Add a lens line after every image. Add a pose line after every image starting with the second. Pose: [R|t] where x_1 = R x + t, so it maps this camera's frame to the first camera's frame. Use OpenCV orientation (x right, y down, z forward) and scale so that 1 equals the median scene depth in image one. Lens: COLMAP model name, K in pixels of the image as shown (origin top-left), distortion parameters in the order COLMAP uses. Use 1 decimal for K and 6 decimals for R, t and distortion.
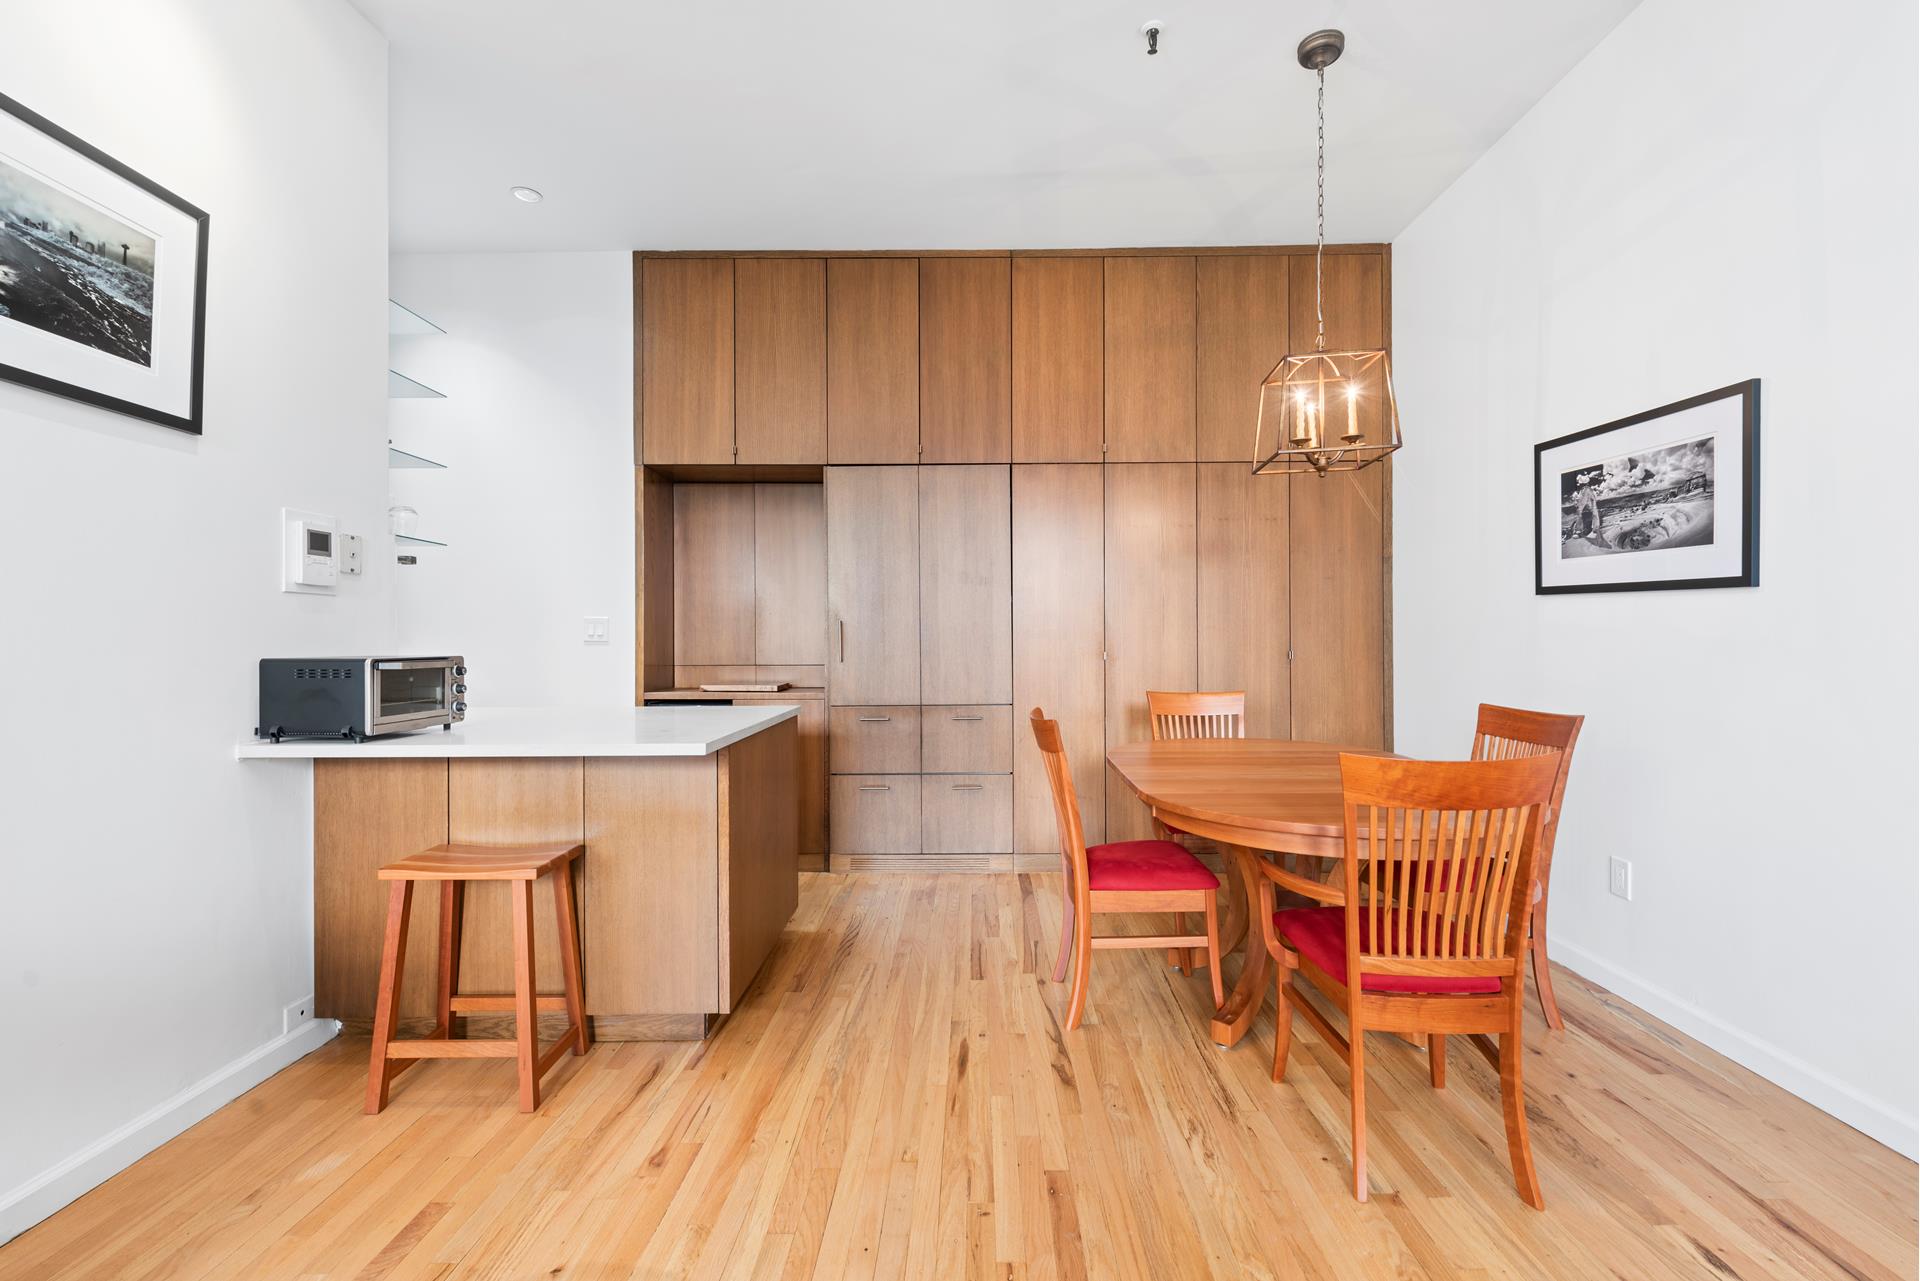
lens RADIAL K [[827.7, 0, 959.3], [0, 827.7, 641.0], [0, 0, 1]] dist [0.010081, -0.002878]
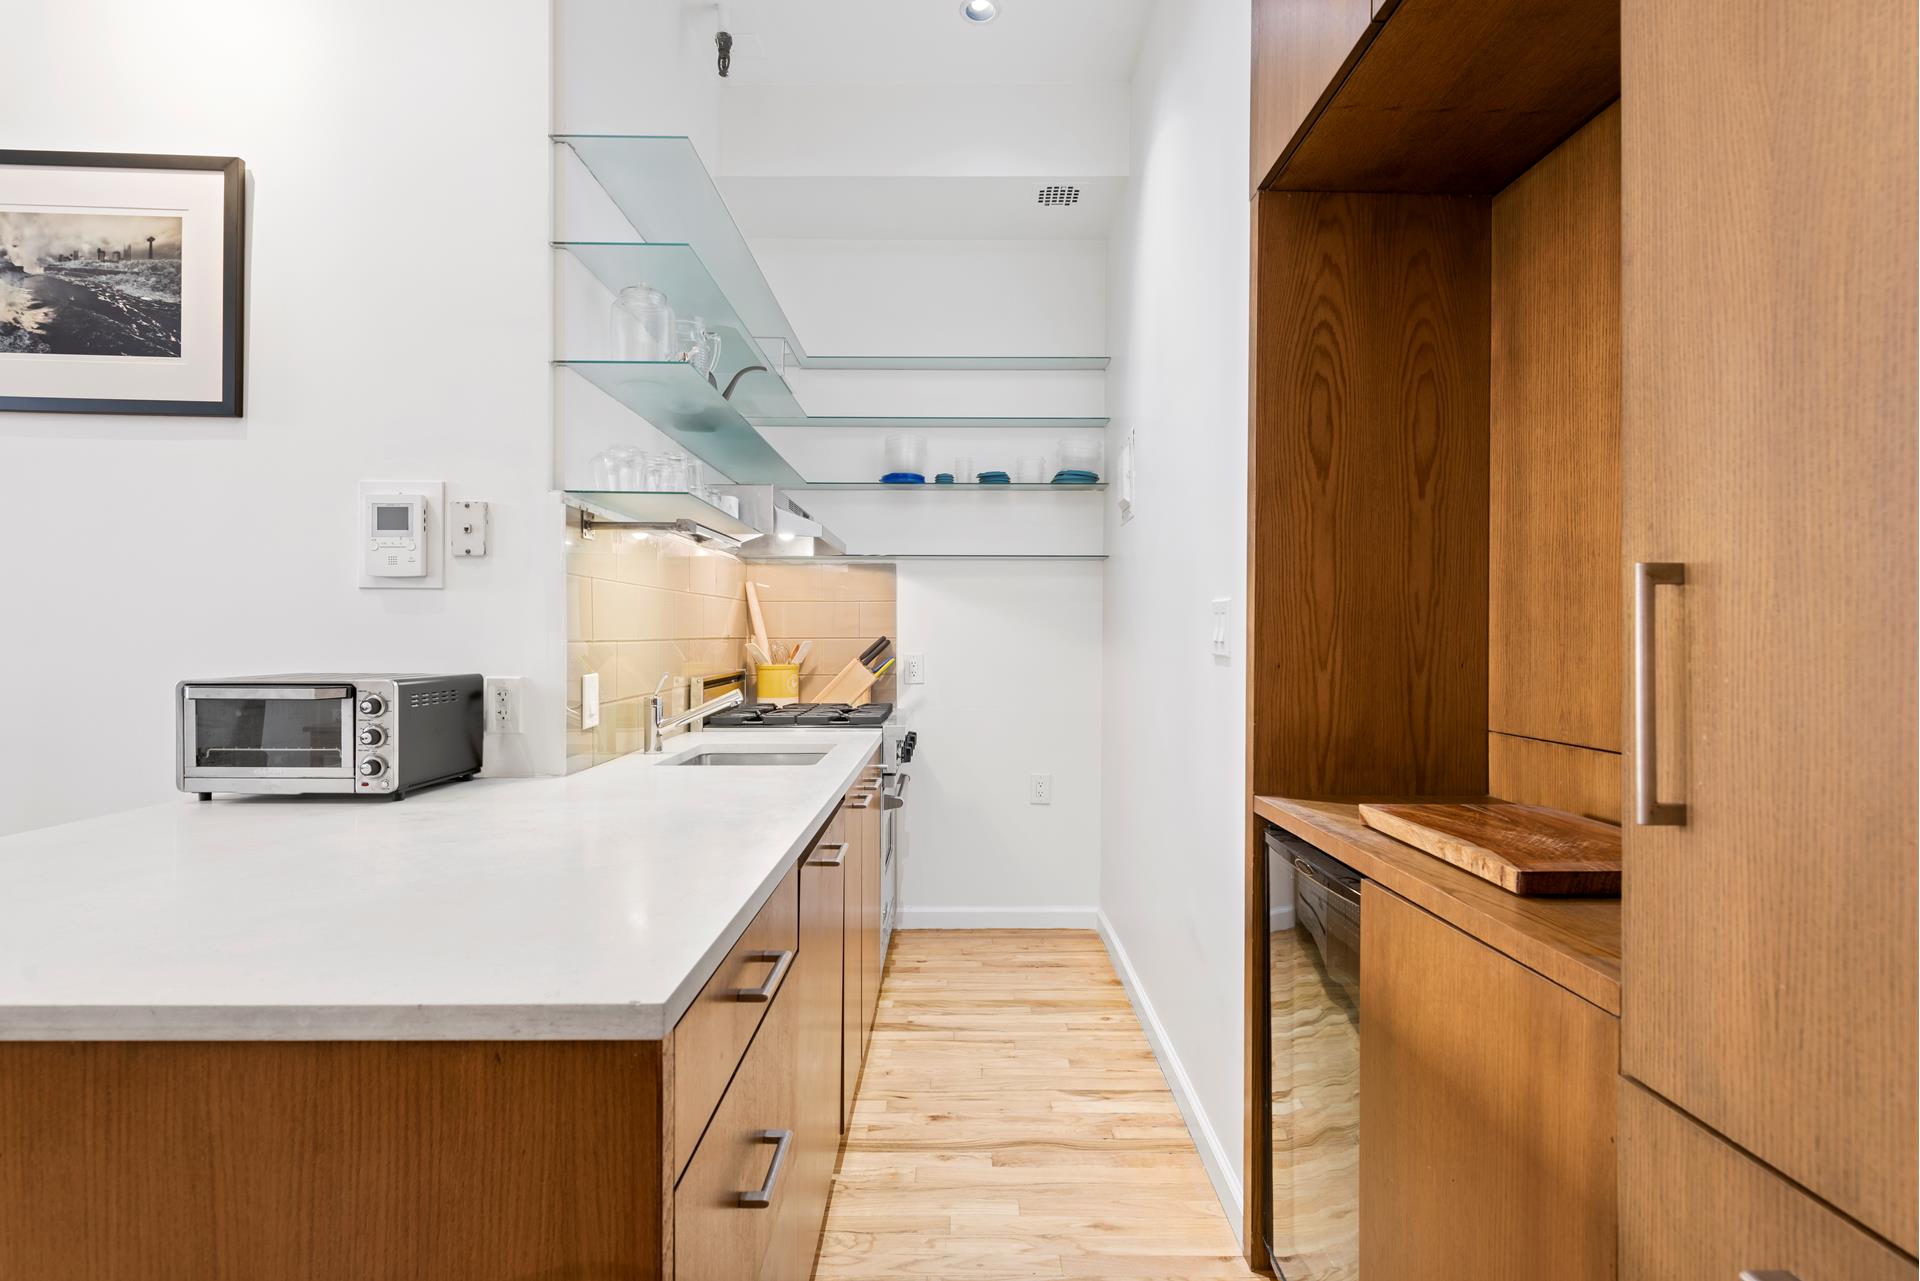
lens RADIAL K [[894.0, 0, 955.6], [0, 894.0, 642.1], [0, 0, 1]] dist [0.004107, -0.000447]
pose [[0.020065, 0.009297, -0.999755, 0.039381], [-0.004627, 0.999947, 0.009206, -0.016733], [0.999788, 0.004442, 0.020107, 1.370669]]
